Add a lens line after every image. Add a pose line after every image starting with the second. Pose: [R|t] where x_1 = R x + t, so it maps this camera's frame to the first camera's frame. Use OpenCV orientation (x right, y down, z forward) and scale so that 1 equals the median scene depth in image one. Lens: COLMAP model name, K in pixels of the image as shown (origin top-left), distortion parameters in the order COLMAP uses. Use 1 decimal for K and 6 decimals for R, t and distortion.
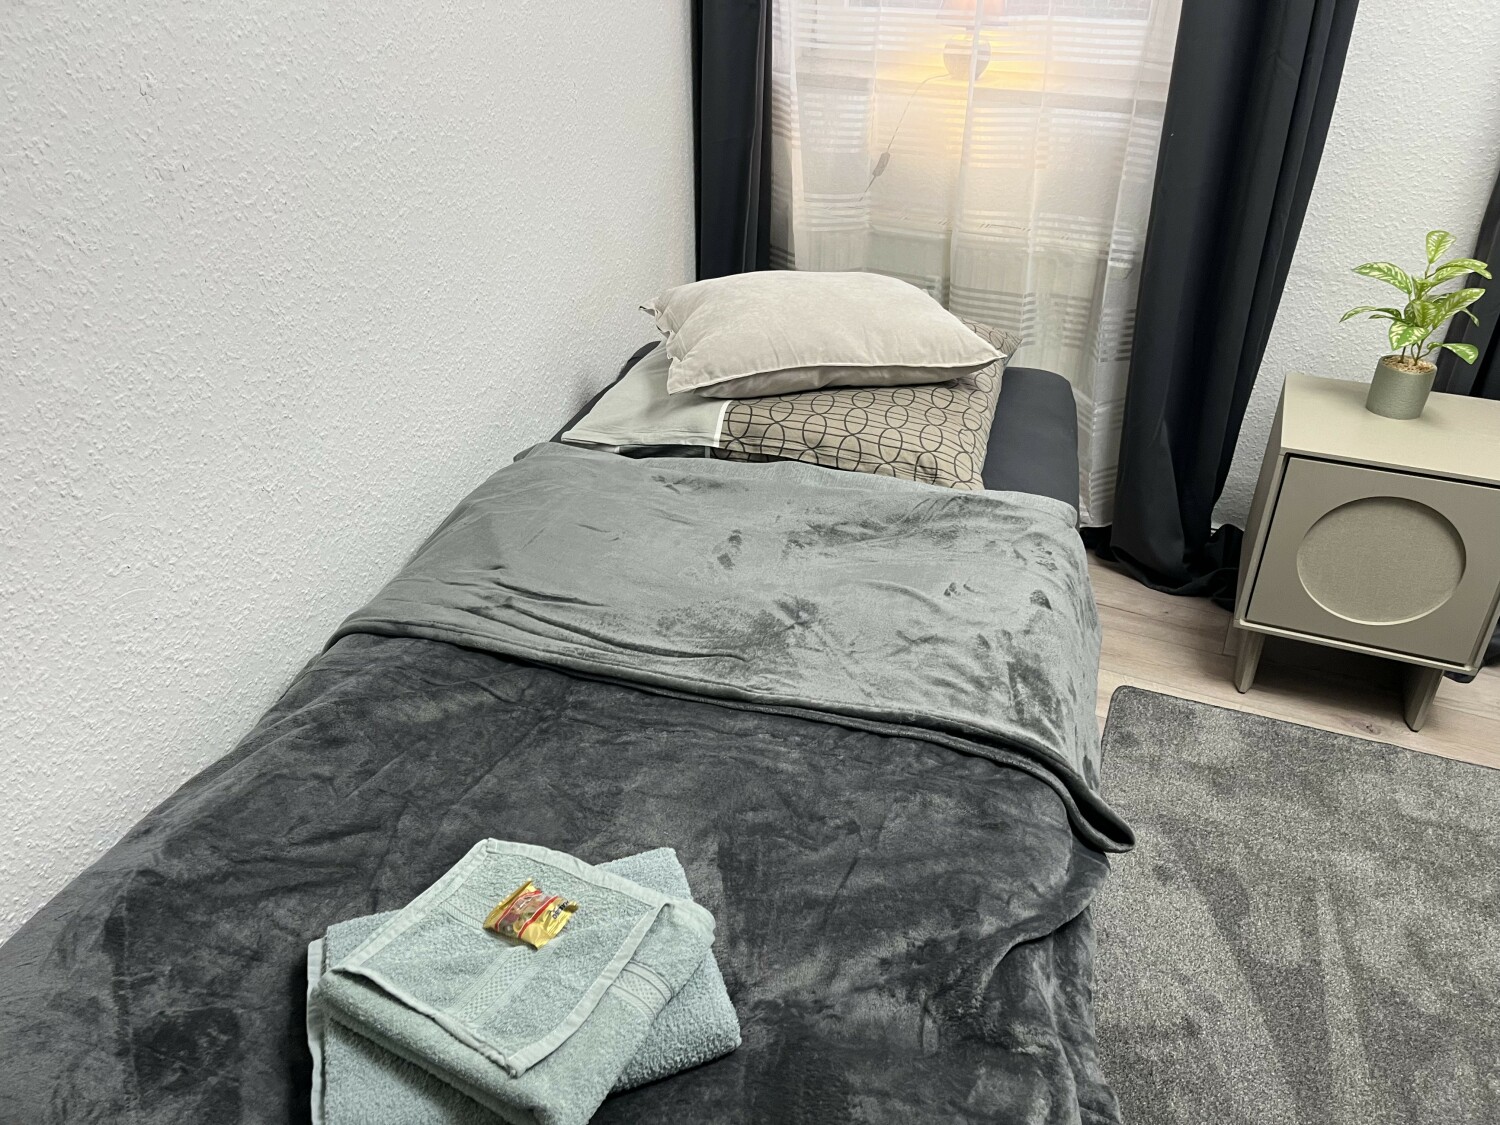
lens RADIAL K [[1132.9, 0, 753.4], [0, 1132.9, 573.0], [0, 0, 1]] dist [0.066748, -0.093792]
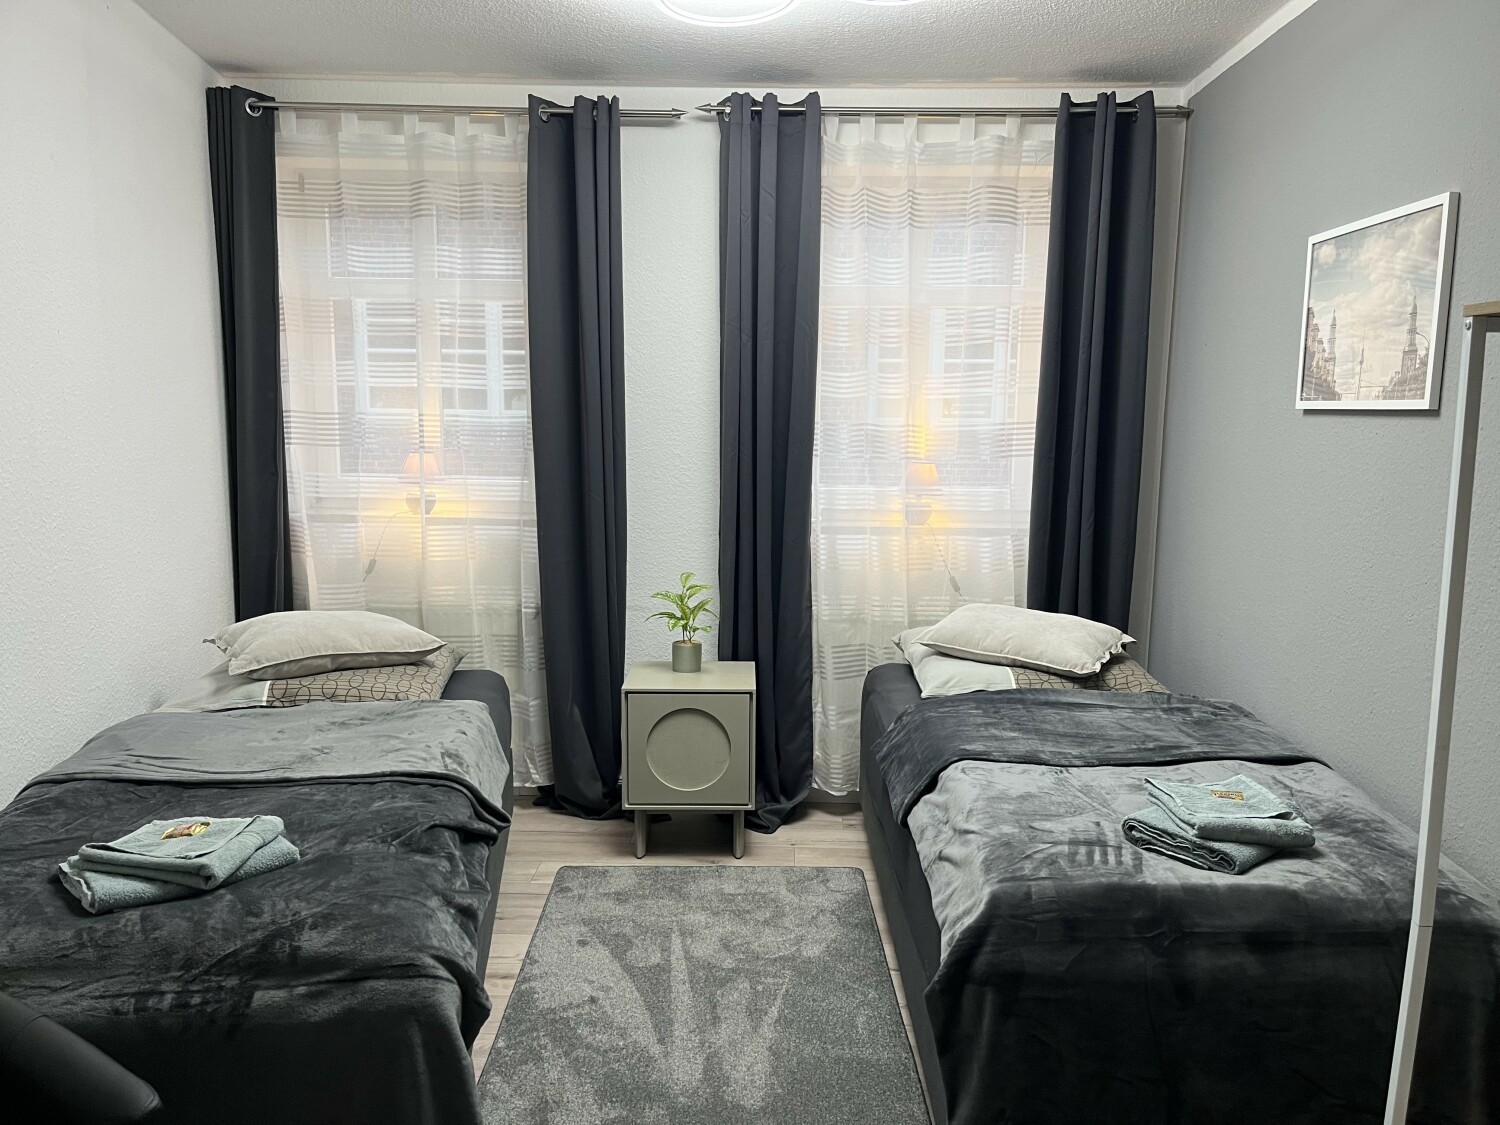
lens RADIAL K [[1132.9, 0, 757.8], [0, 1132.9, 573.2], [0, 0, 1]] dist [0.066748, -0.093792]
pose [[0.917550, -0.048123, 0.394698, -0.018980], [0.199603, 0.914259, -0.352547, 0.369209], [-0.343890, 0.402263, 0.848484, -0.589580]]
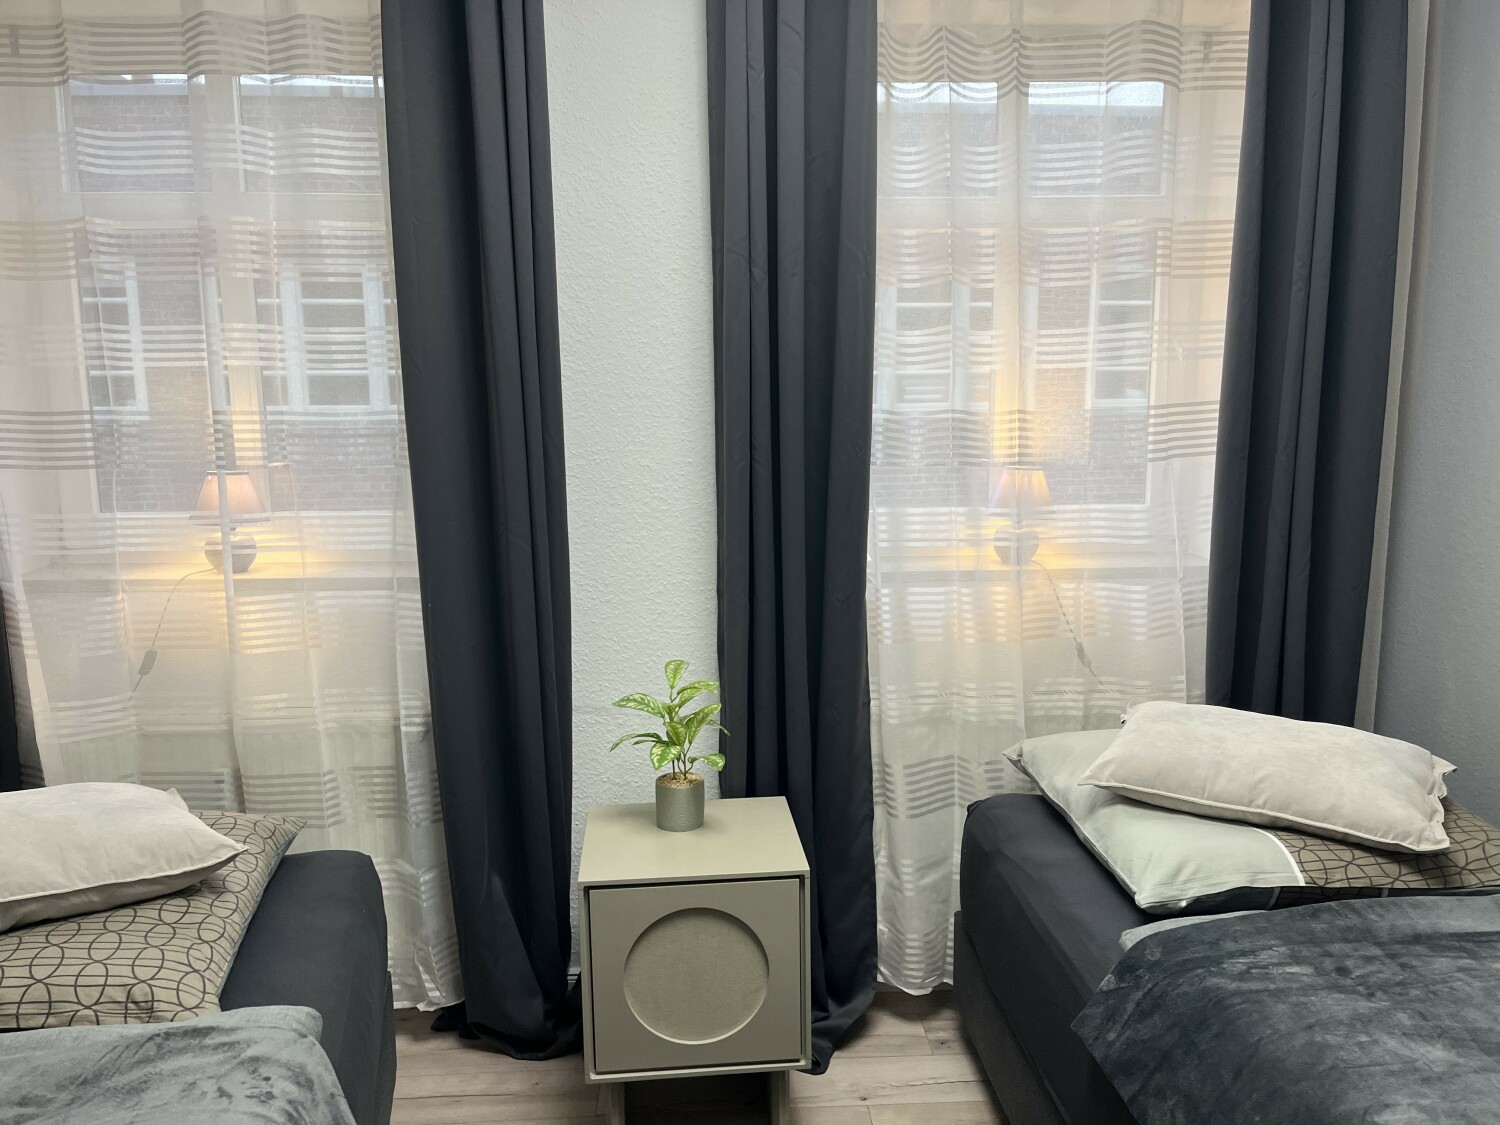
lens RADIAL K [[1132.9, 0, 758.8], [0, 1132.9, 573.8], [0, 0, 1]] dist [0.066748, -0.093792]
pose [[0.880000, -0.082971, 0.467670, 0.154776], [0.258156, 0.910043, -0.324311, 0.007979], [-0.398691, 0.406126, 0.822257, 0.011113]]
